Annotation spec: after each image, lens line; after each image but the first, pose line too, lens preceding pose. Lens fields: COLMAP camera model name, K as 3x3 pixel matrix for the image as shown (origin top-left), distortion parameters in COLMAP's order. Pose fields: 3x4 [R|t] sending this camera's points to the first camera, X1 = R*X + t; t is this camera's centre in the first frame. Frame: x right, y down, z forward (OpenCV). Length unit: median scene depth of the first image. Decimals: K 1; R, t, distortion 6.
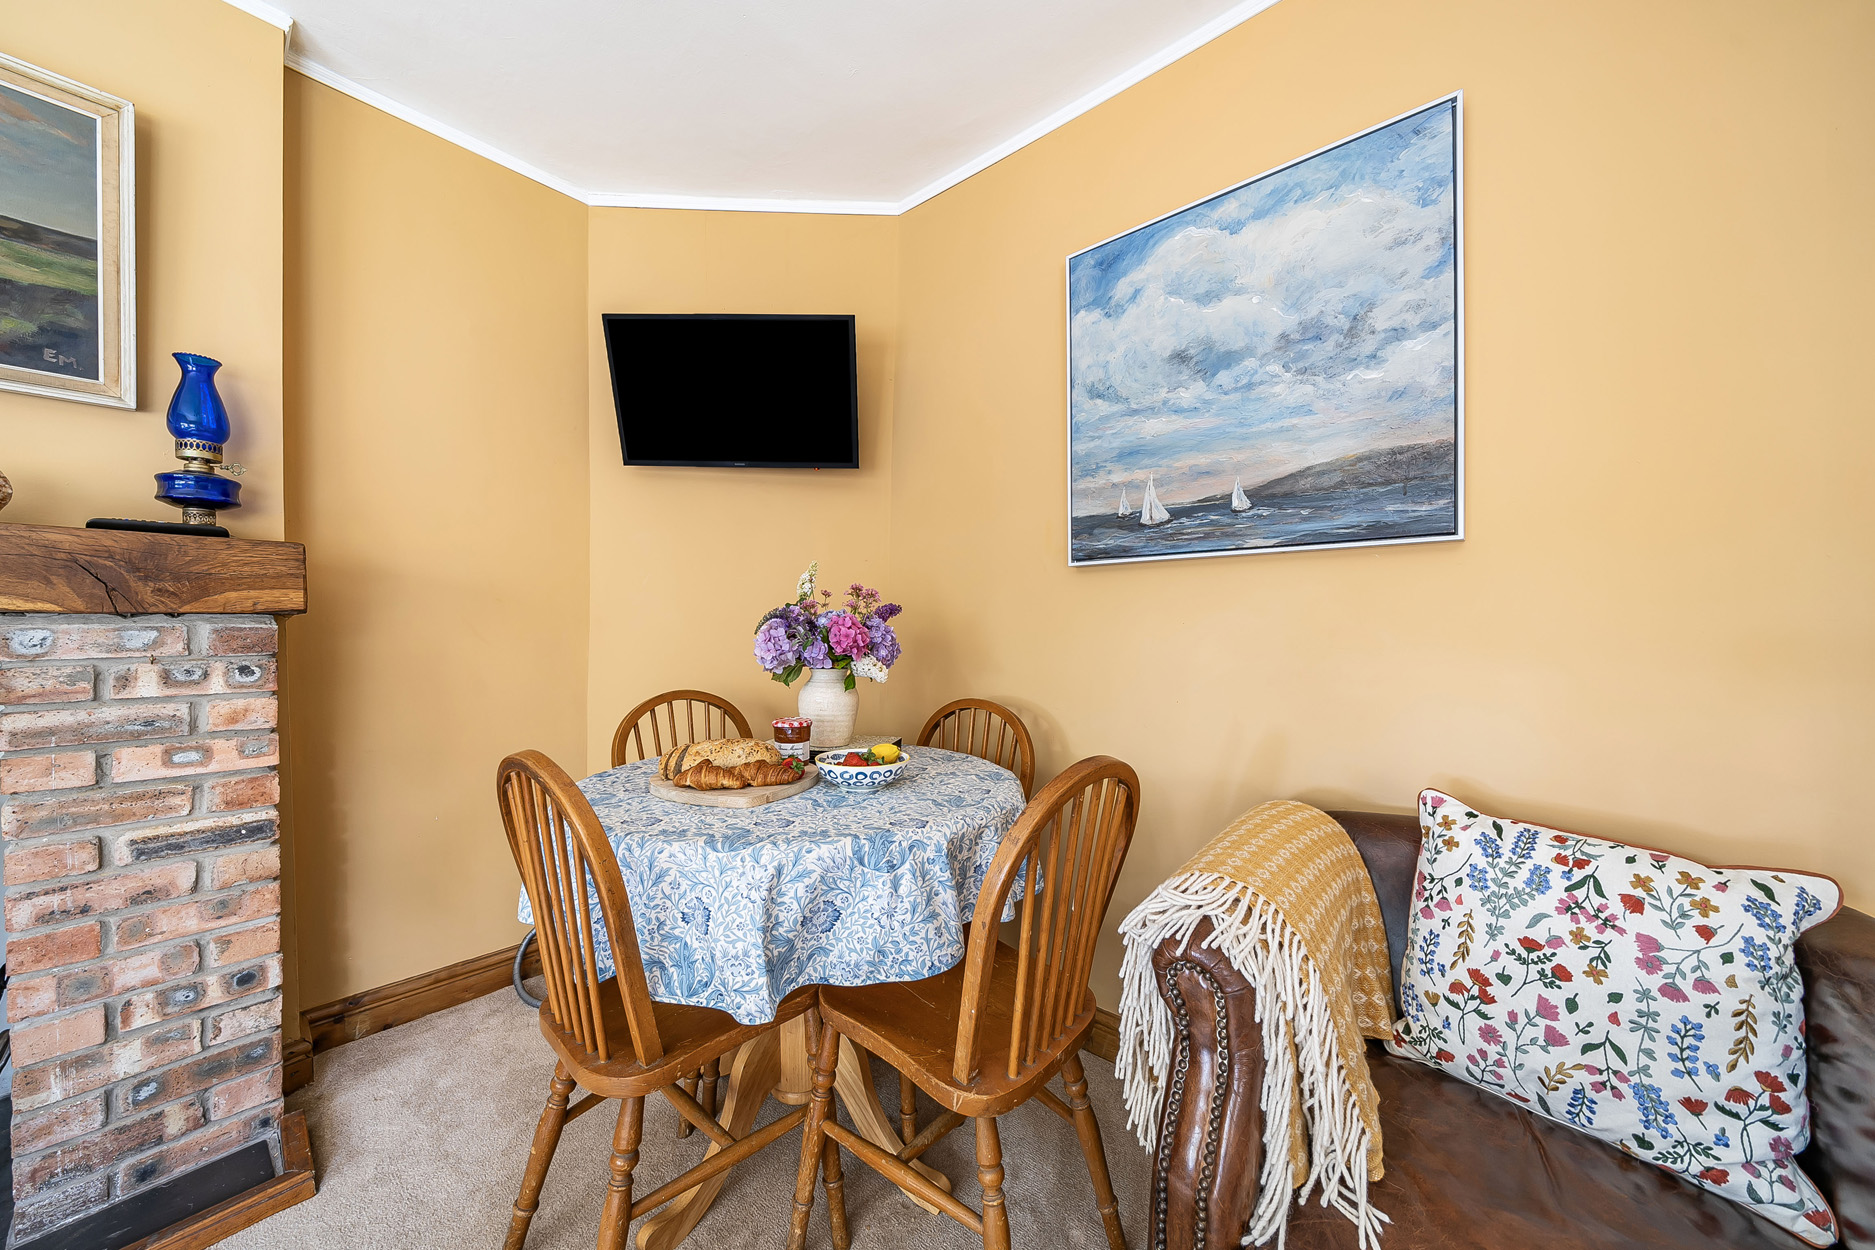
lens RADIAL K [[649.2, 0, 932.5], [0, 649.2, 618.8], [0, 0, 1]] dist [-0.002622, -0.000400]
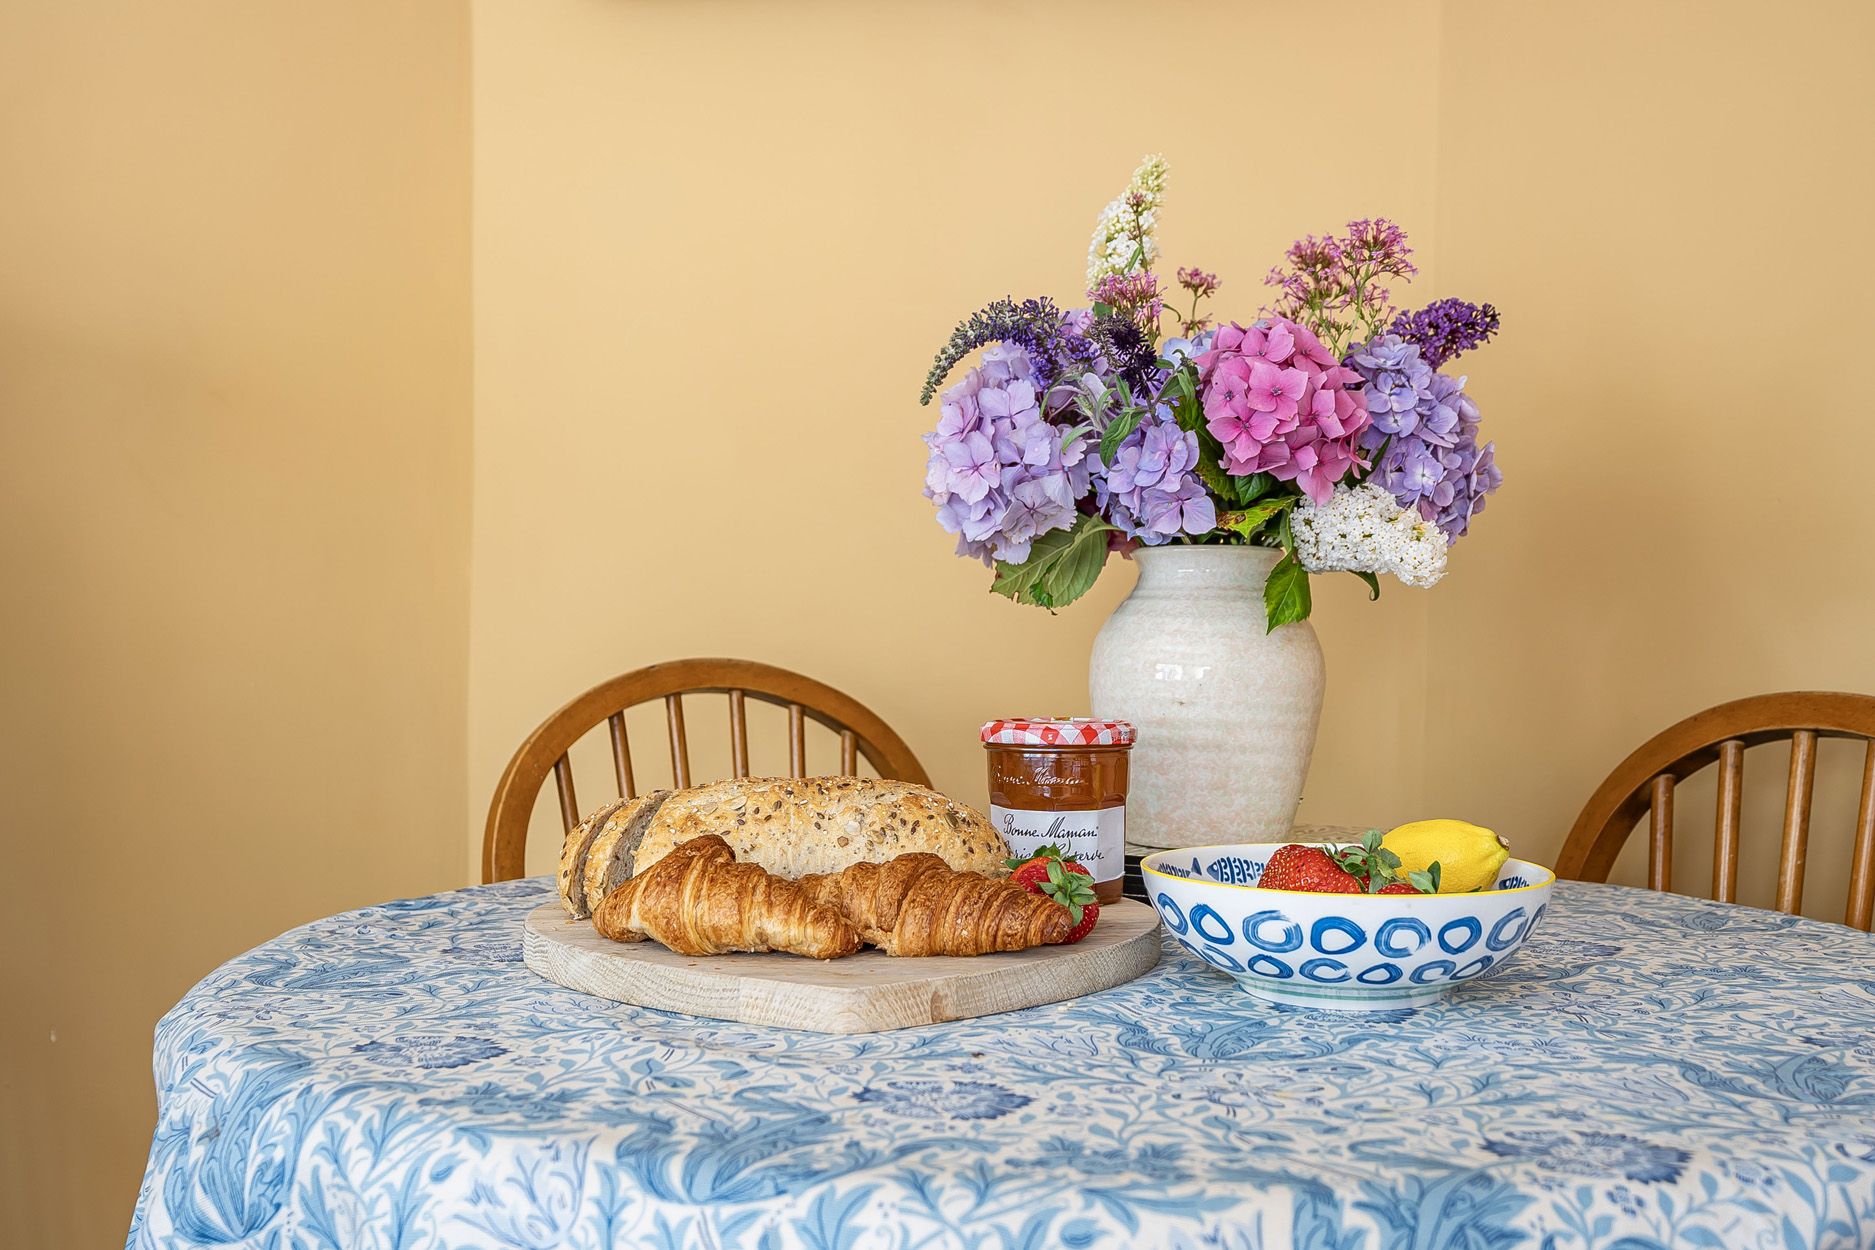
lens RADIAL K [[1843.5, 0, 928.1], [0, 1843.5, 631.2], [0, 0, 1]] dist [0.005154, 0.000000]
pose [[0.948323, 0.000194, -0.317306, -0.036789], [0.004663, 0.999883, 0.014545, 0.112119], [0.317272, -0.015273, 0.948212, 0.309922]]
